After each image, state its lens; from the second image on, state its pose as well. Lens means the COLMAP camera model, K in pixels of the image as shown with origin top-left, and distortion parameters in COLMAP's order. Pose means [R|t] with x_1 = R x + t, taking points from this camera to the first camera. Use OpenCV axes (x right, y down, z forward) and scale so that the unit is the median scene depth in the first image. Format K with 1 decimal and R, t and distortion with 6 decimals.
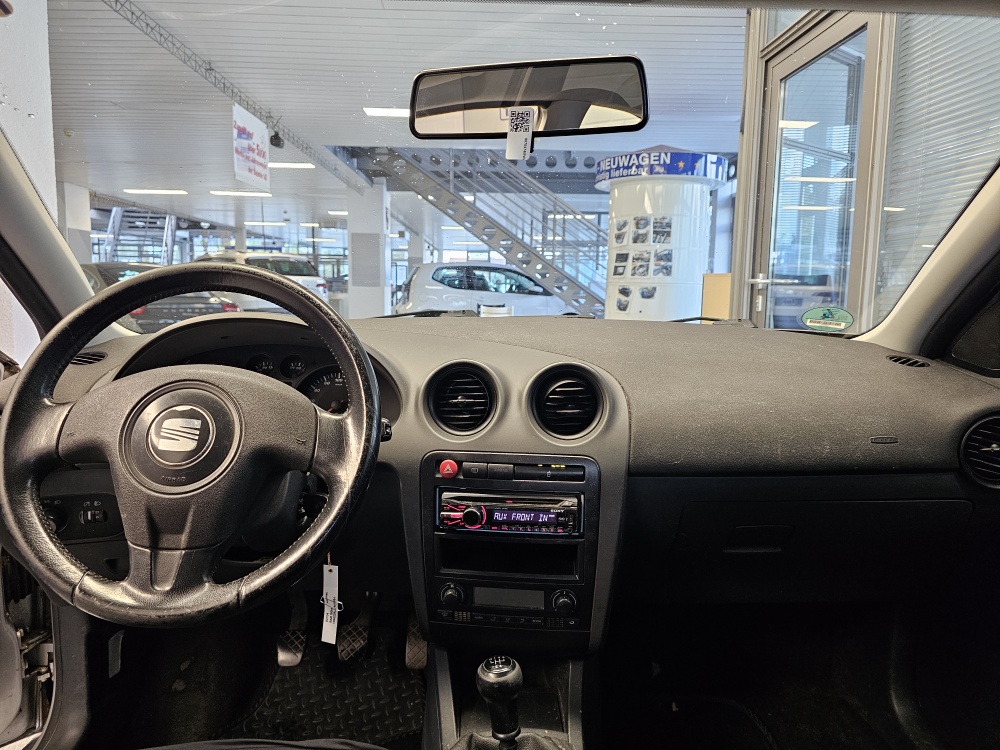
lens RADIAL K [[670.0, 0, 504.2], [0, 670.0, 371.8], [0, 0, 1]] dist [0.071433, -0.091453]
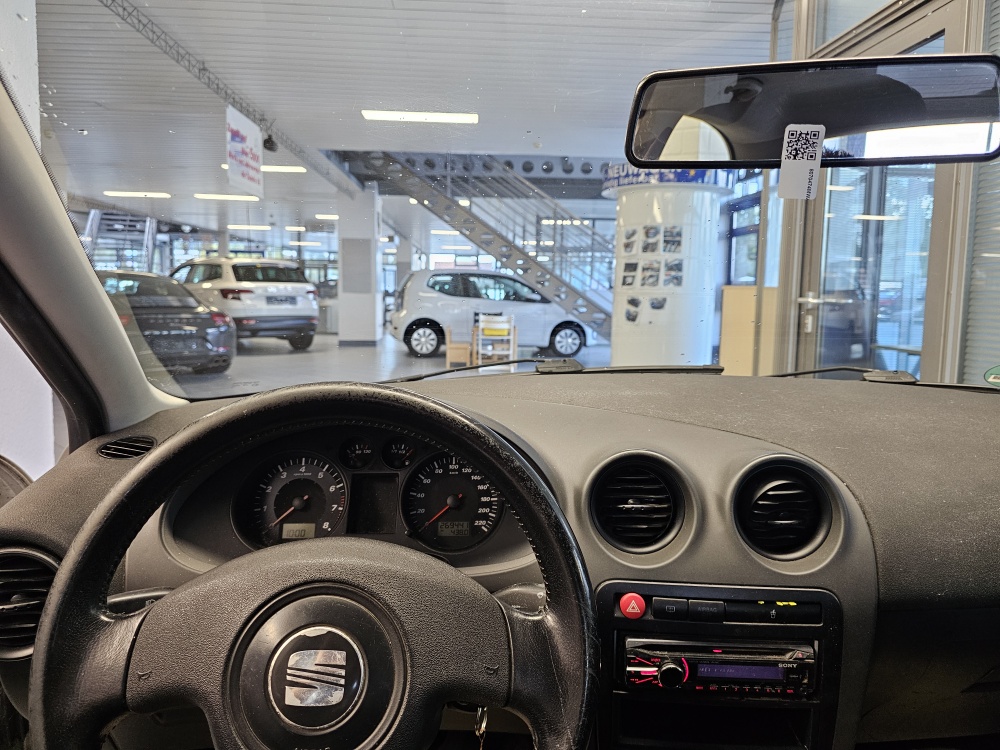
lens RADIAL K [[676.6, 0, 512.5], [0, 676.6, 370.0], [0, 0, 1]] dist [0.041230, -0.060324]
pose [[0.999406, -0.001696, 0.034432, -0.026356], [0.002010, 0.999957, -0.009082, -0.011791], [-0.034415, 0.009146, 0.999366, 0.028044]]
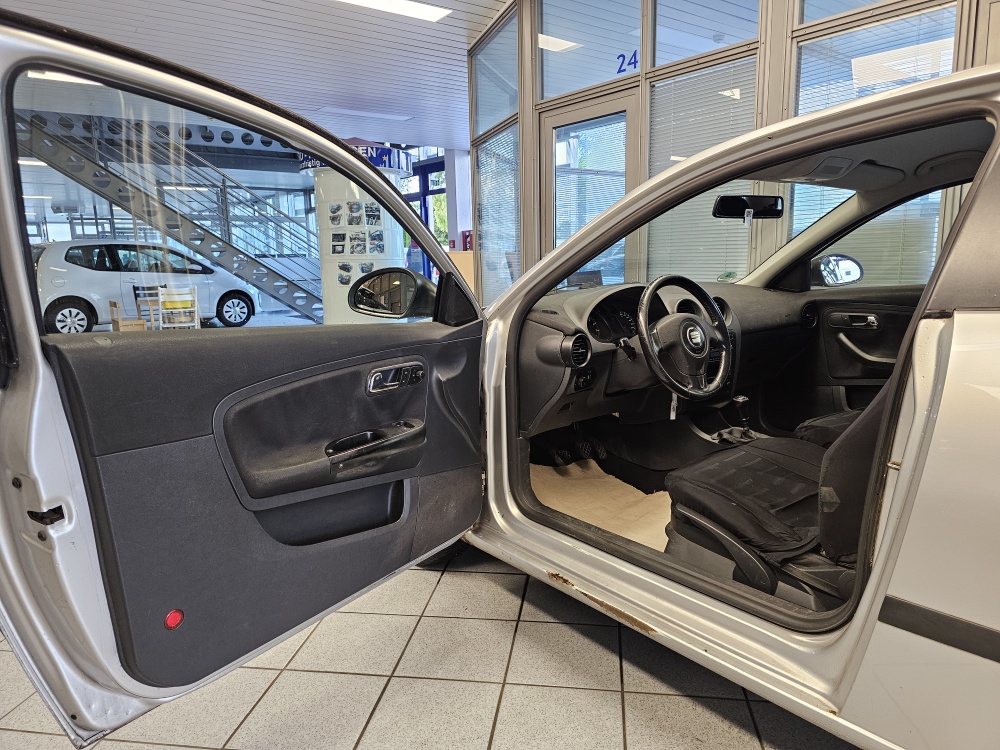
lens RADIAL K [[670.0, 0, 504.2], [0, 670.0, 371.8], [0, 0, 1]] dist [0.071433, -0.091453]
pose [[0.816492, -0.126031, 0.563434, -0.237873], [0.103055, 0.992026, 0.072559, 0.000176], [-0.568085, -0.001179, 0.822969, -0.079373]]
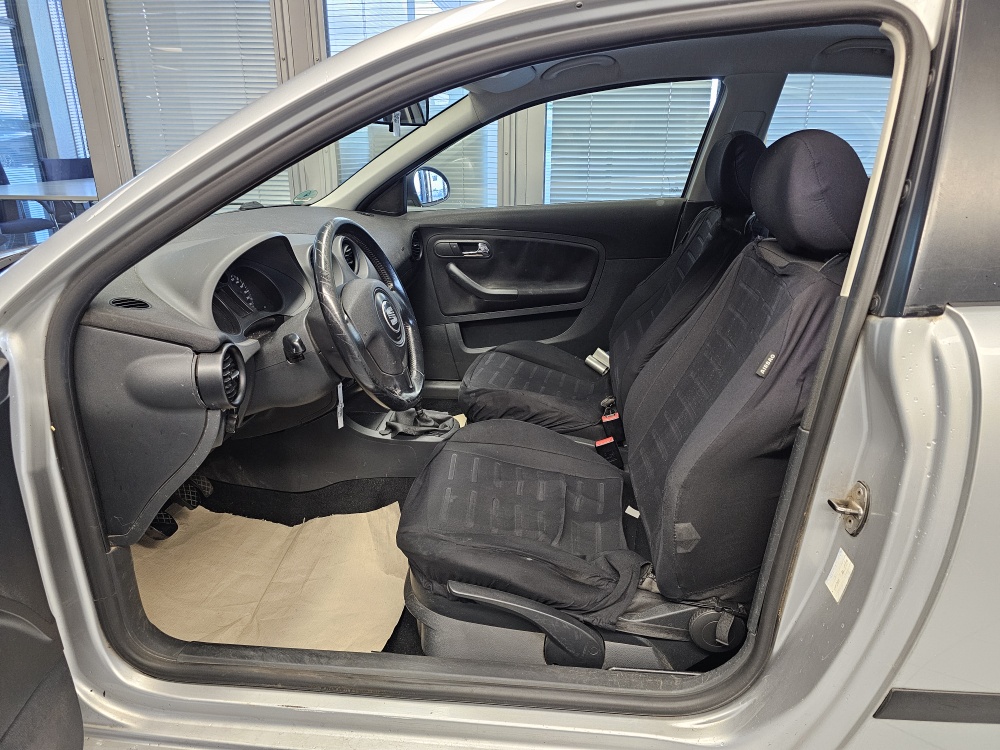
lens RADIAL K [[670.0, 0, 504.2], [0, 670.0, 371.8], [0, 0, 1]] dist [0.071433, -0.091453]
pose [[0.150936, -0.338498, 0.928783, -0.191932], [0.115269, 0.939164, 0.323549, -0.024209], [-0.981800, 0.058224, 0.180772, 0.028724]]
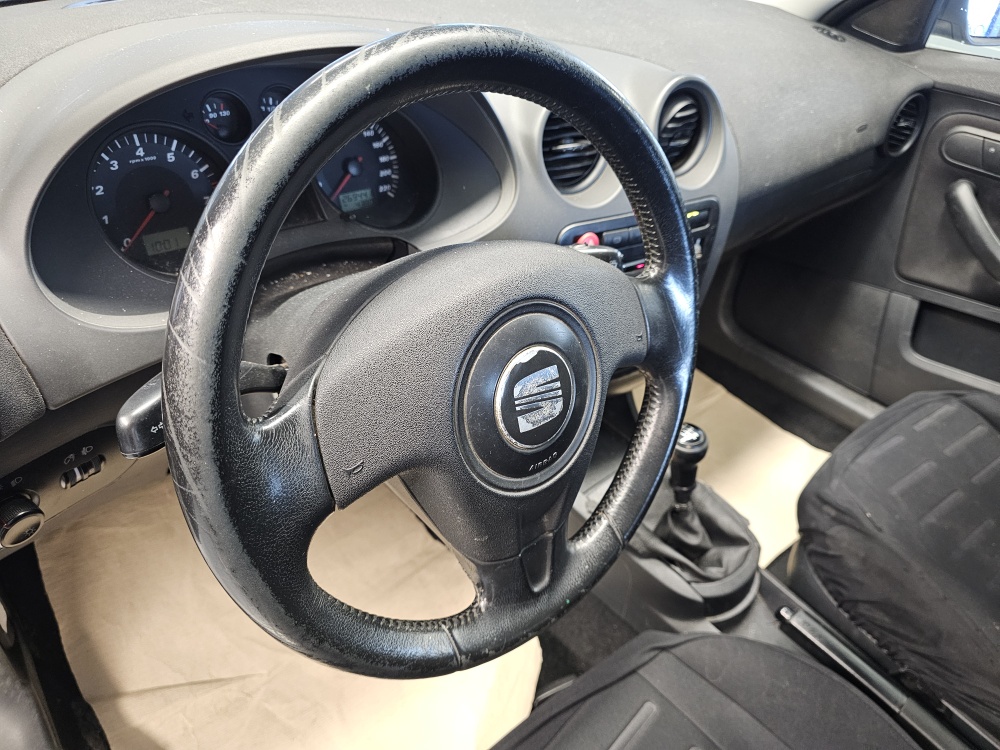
lens RADIAL K [[670.0, 0, 504.2], [0, 670.0, 371.8], [0, 0, 1]] dist [0.071433, -0.091453]
pose [[0.778741, -0.323918, 0.537251, -0.068512], [-0.010916, 0.849263, 0.527858, -0.015399], [-0.627250, -0.416929, 0.657820, 0.053506]]
